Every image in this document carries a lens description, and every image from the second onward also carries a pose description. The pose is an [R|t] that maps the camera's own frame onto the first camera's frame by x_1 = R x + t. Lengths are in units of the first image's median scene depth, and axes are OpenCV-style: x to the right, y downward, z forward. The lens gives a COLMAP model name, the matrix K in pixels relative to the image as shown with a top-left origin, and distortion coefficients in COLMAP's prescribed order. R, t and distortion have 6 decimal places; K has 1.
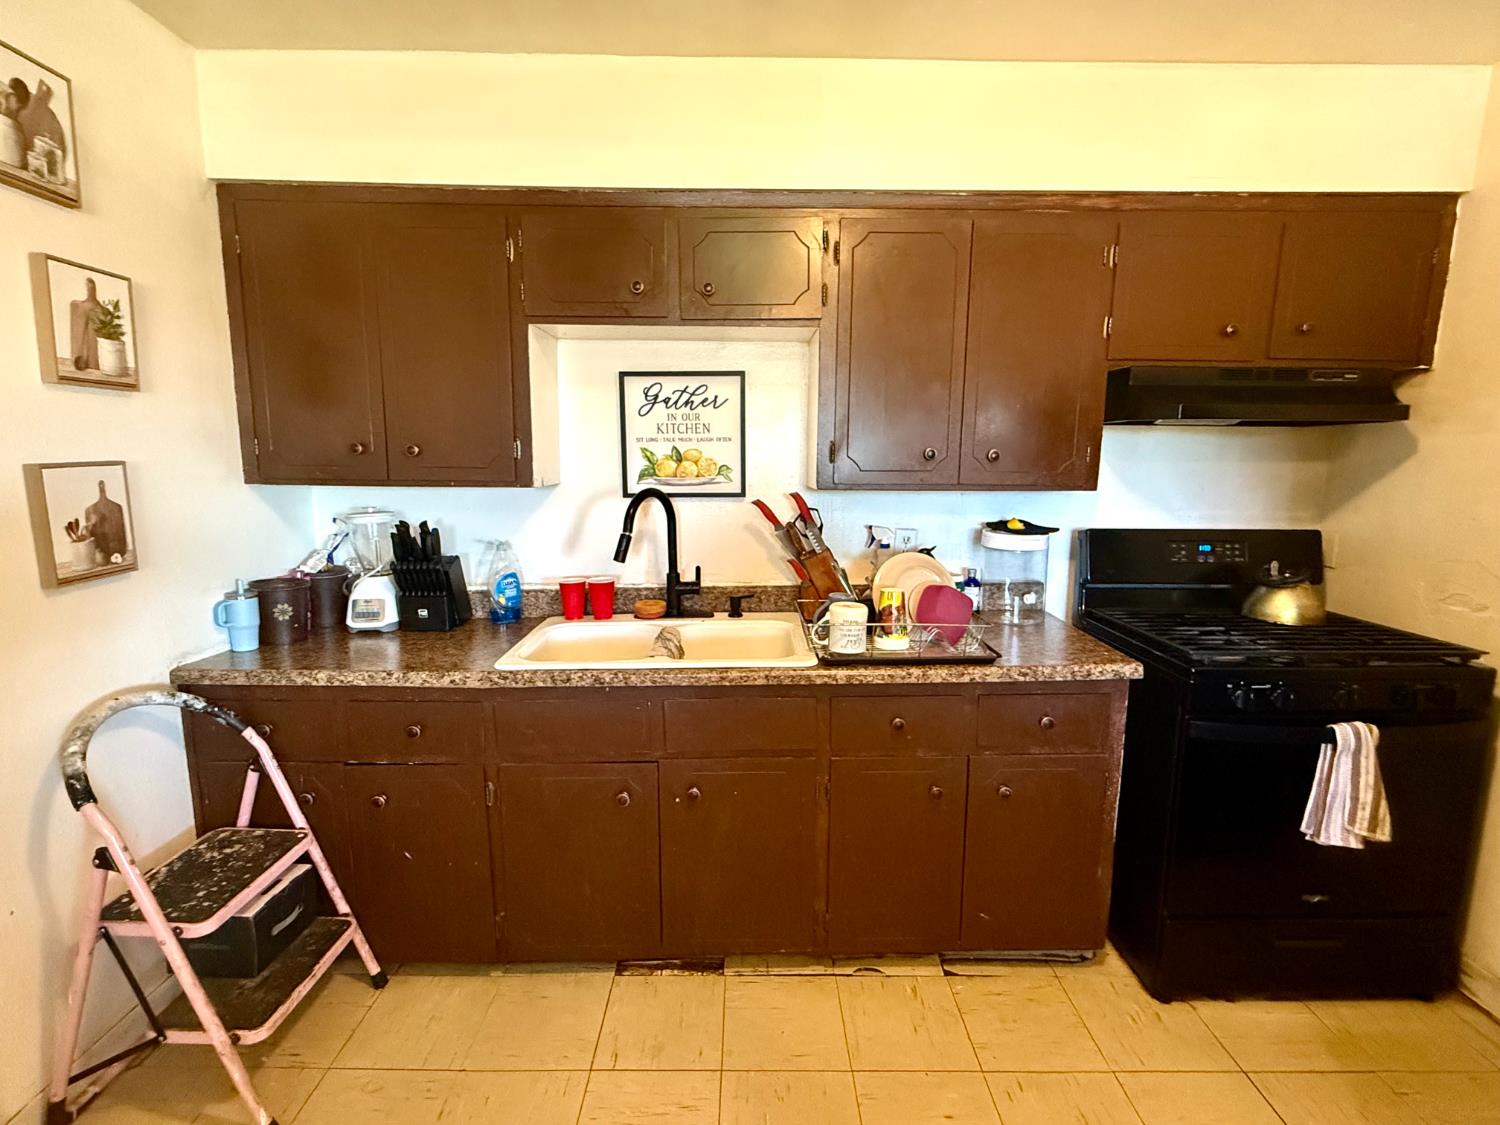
lens RADIAL K [[709.6, 0, 750.0], [0, 709.6, 562.5], [0, 0, 1]] dist [0.000531, 0.000092]
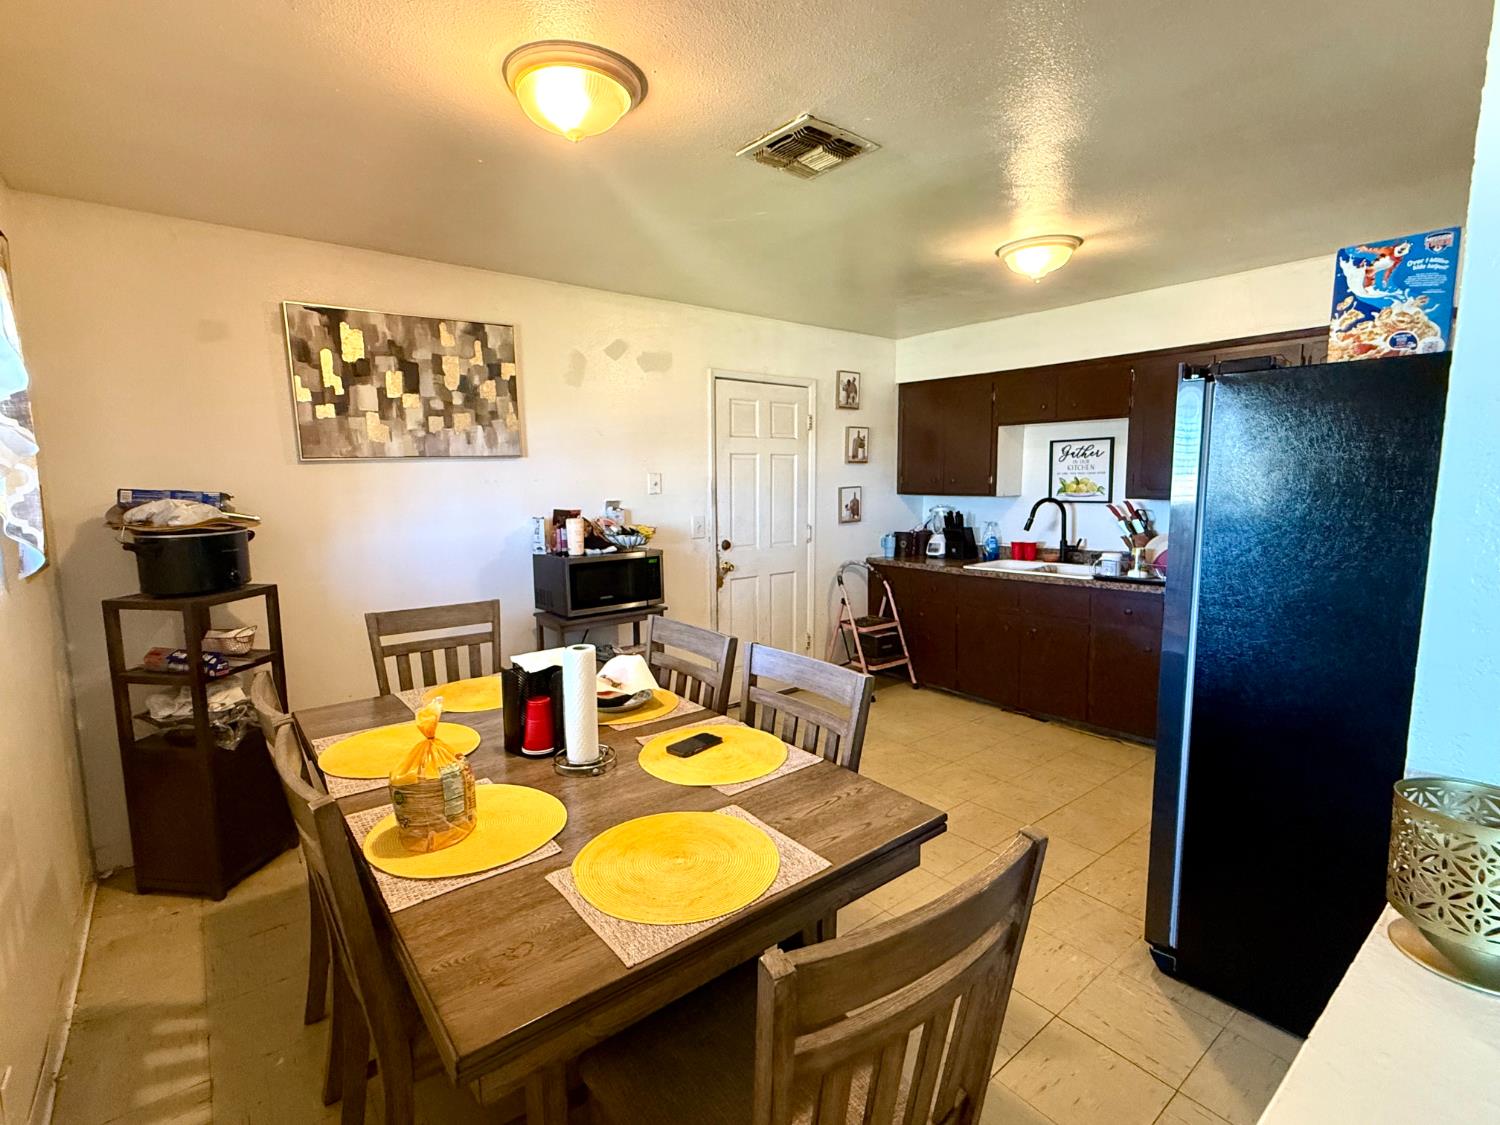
lens RADIAL K [[709.6, 0, 750.0], [0, 709.6, 562.5], [0, 0, 1]] dist [0.000531, 0.000092]
pose [[0.615394, 0.081497, -0.783995, 1.028905], [-0.100397, 0.994644, 0.024588, 0.130152], [0.781800, 0.063579, 0.620280, -1.033447]]
